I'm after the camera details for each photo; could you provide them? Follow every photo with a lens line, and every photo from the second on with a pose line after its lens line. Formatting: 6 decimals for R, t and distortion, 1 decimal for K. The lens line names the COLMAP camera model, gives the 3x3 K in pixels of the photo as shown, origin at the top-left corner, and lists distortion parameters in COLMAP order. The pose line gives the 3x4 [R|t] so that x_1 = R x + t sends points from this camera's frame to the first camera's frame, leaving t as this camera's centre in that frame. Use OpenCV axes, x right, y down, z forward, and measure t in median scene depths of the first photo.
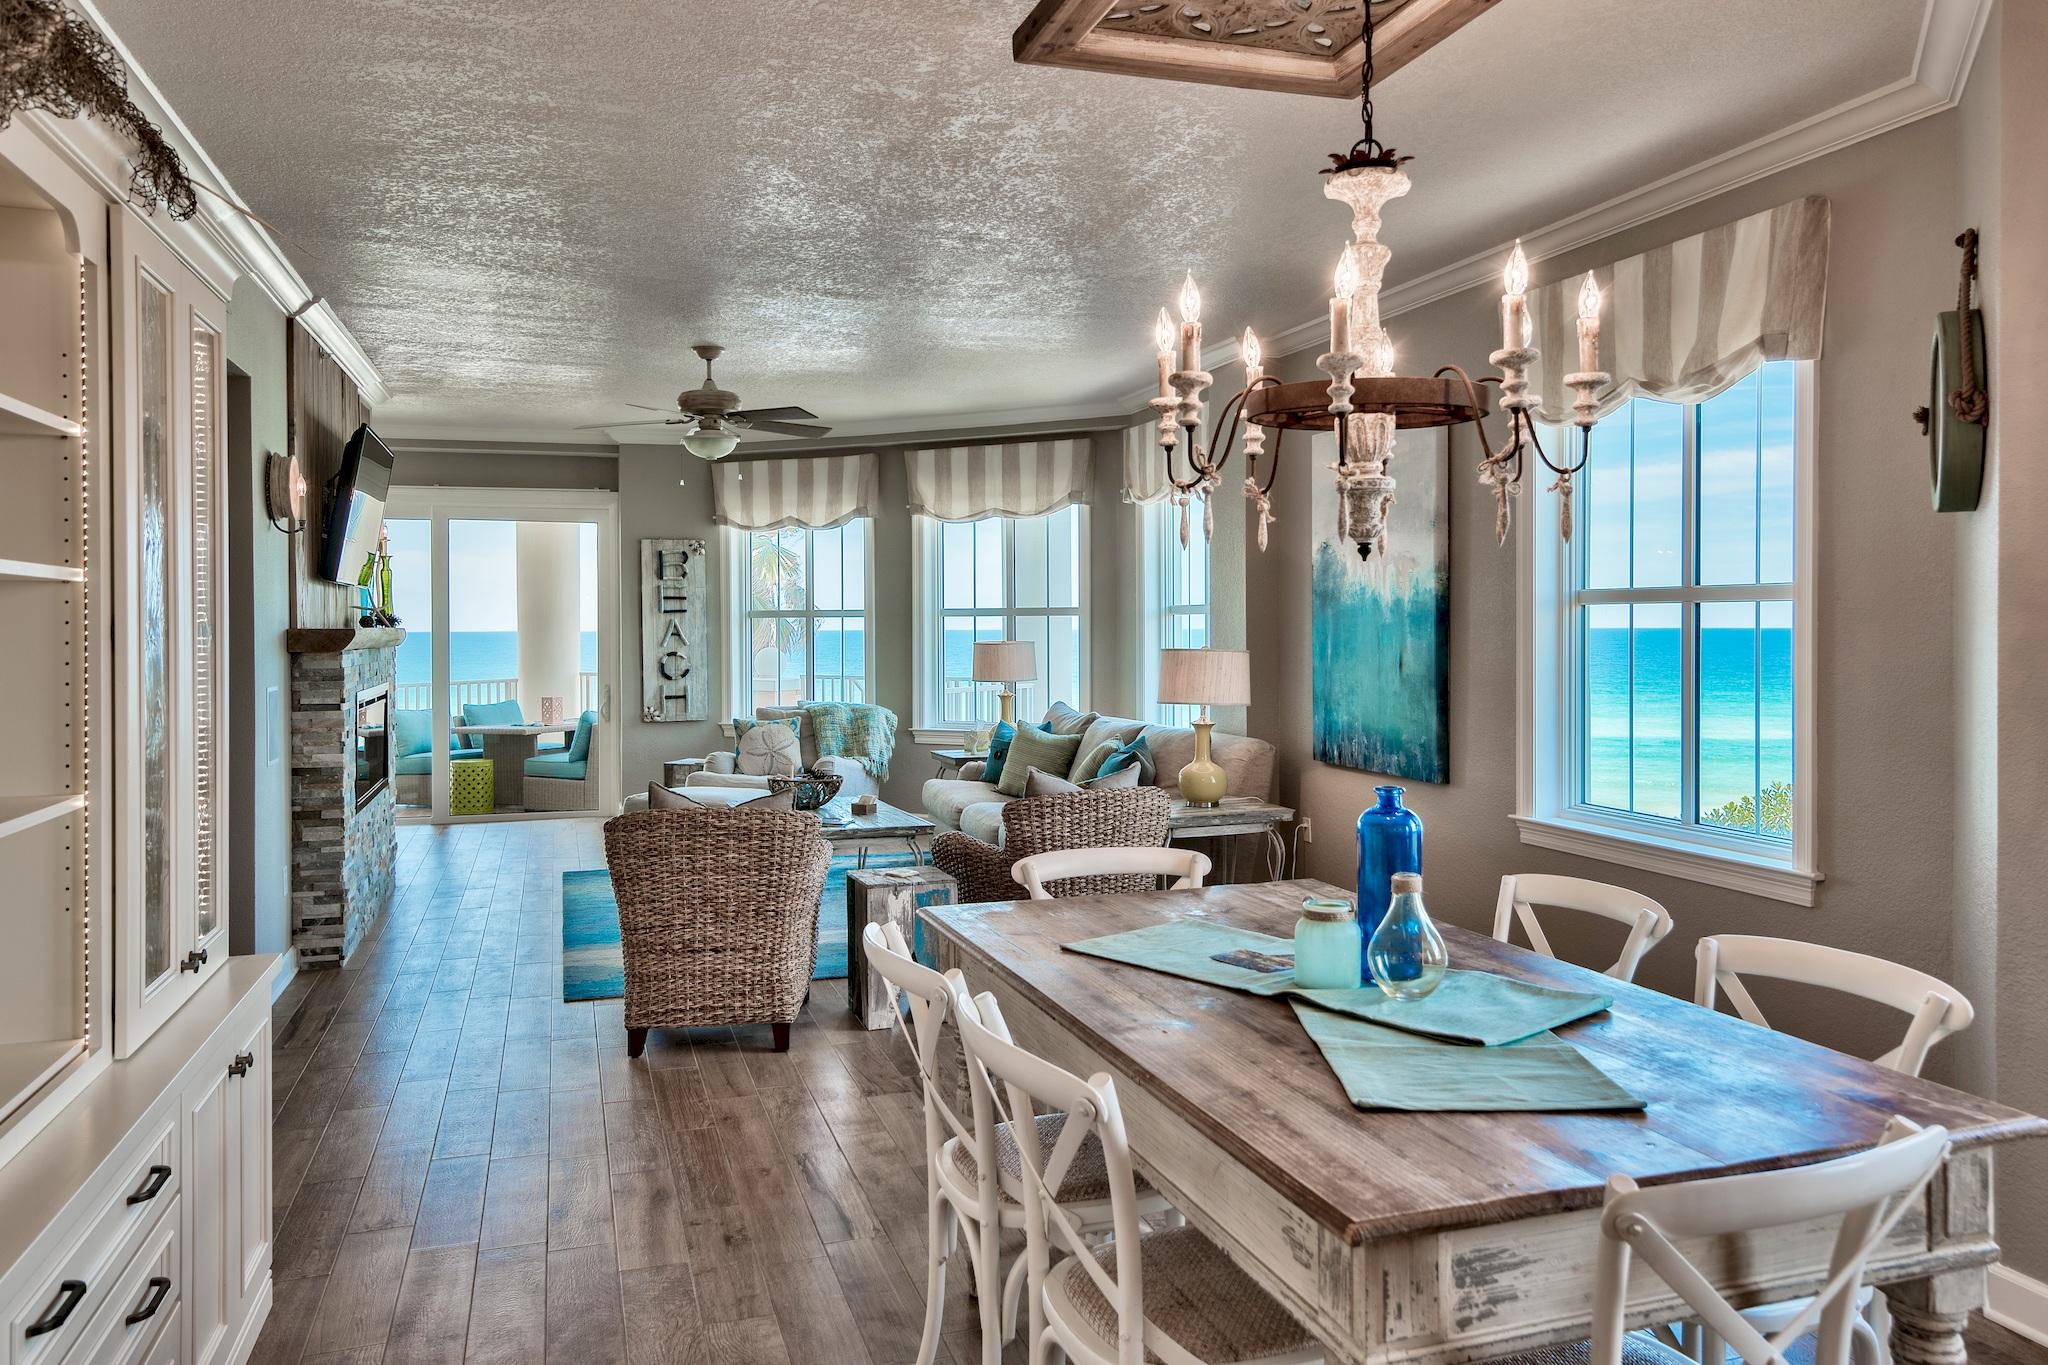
lens RADIAL K [[1431.5, 0, 1045.6], [0, 1431.5, 620.8], [0, 0, 1]] dist [-0.009751, 0.003465]
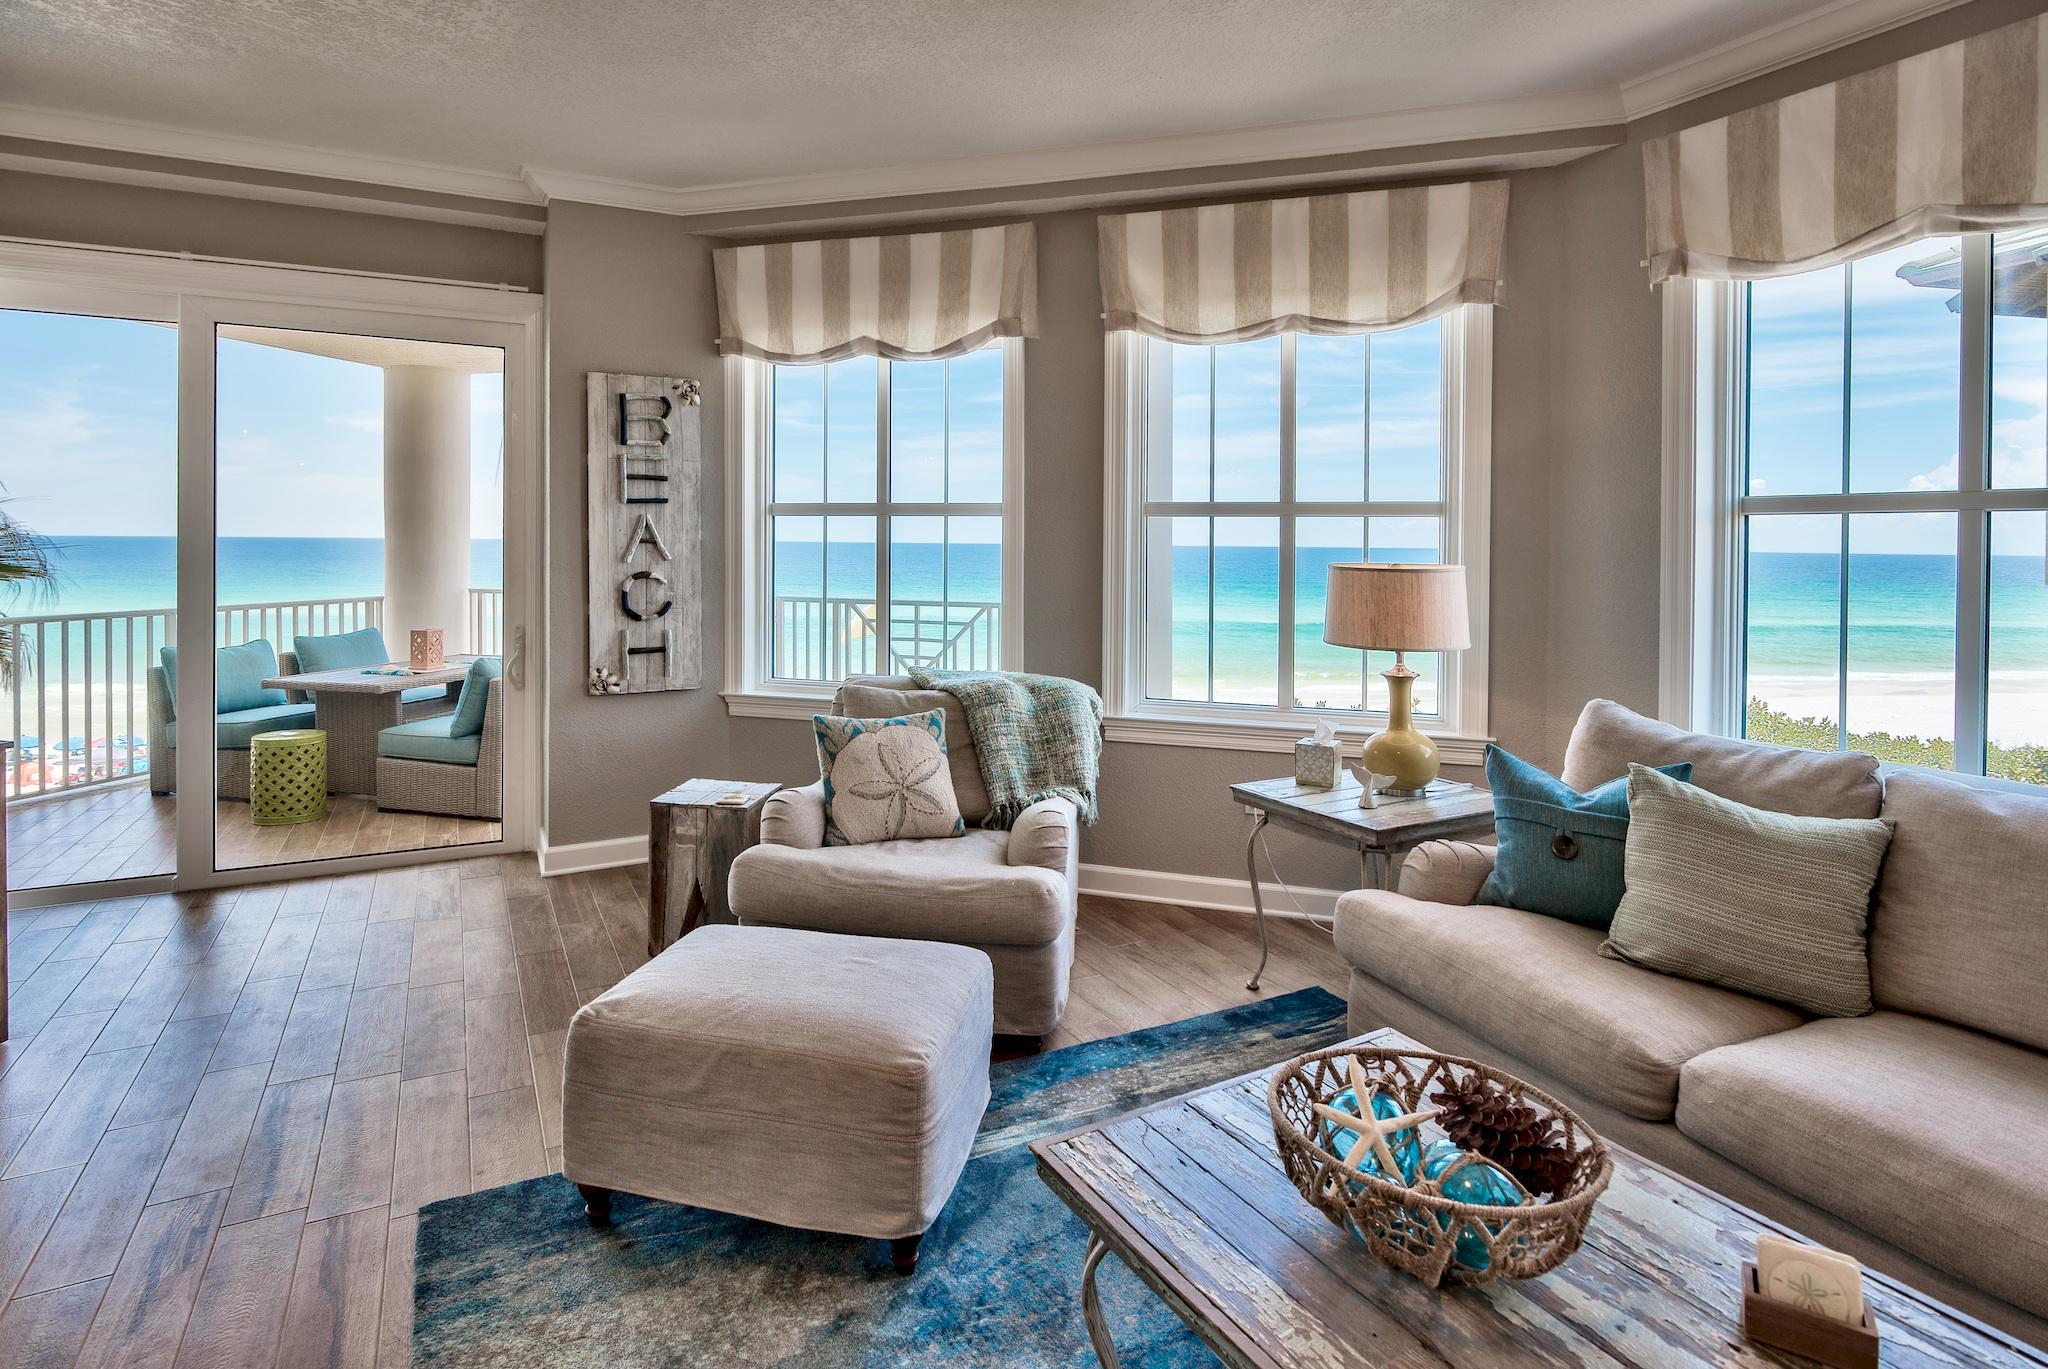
lens RADIAL K [[1015.3, 0, 994.2], [0, 1015.3, 556.5], [0, 0, 1]] dist [-0.006729, -0.000717]
pose [[0.987089, 0.010103, 0.159855, -0.195948], [-0.013482, 0.999708, 0.020071, 0.005849], [-0.159605, -0.021967, 0.986936, 0.604480]]
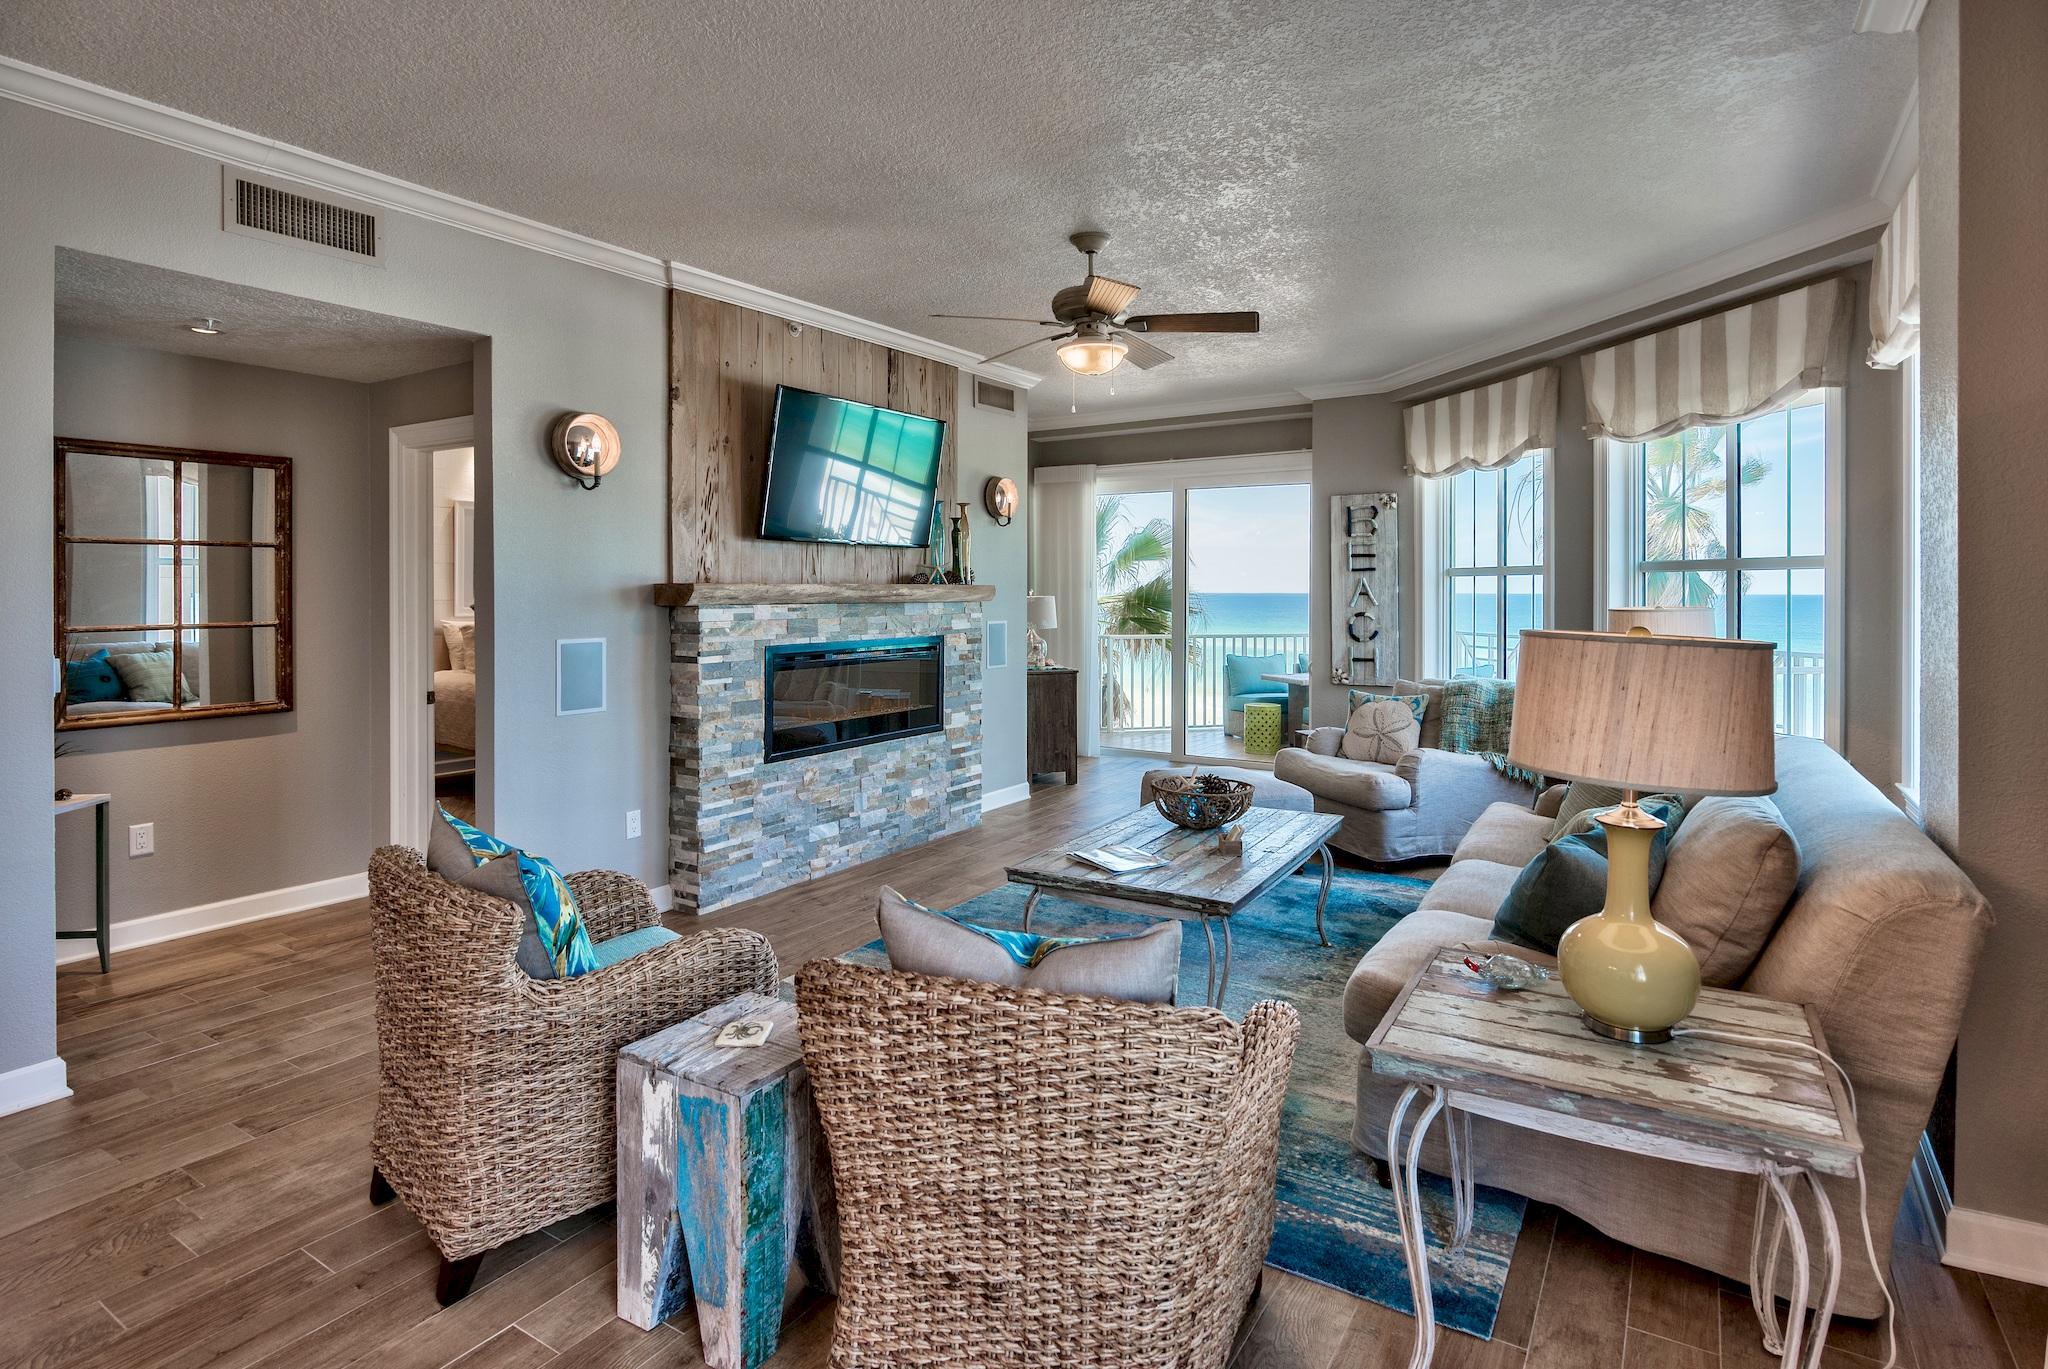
lens RADIAL K [[1015.3, 0, 1049.6], [0, 1015.3, 587.6], [0, 0, 1]] dist [-0.006729, -0.000717]
pose [[0.637352, 0.002642, -0.770569, 0.135387], [0.000331, 0.999993, 0.003703, 0.002843], [0.770573, -0.002615, 0.637346, 0.428535]]
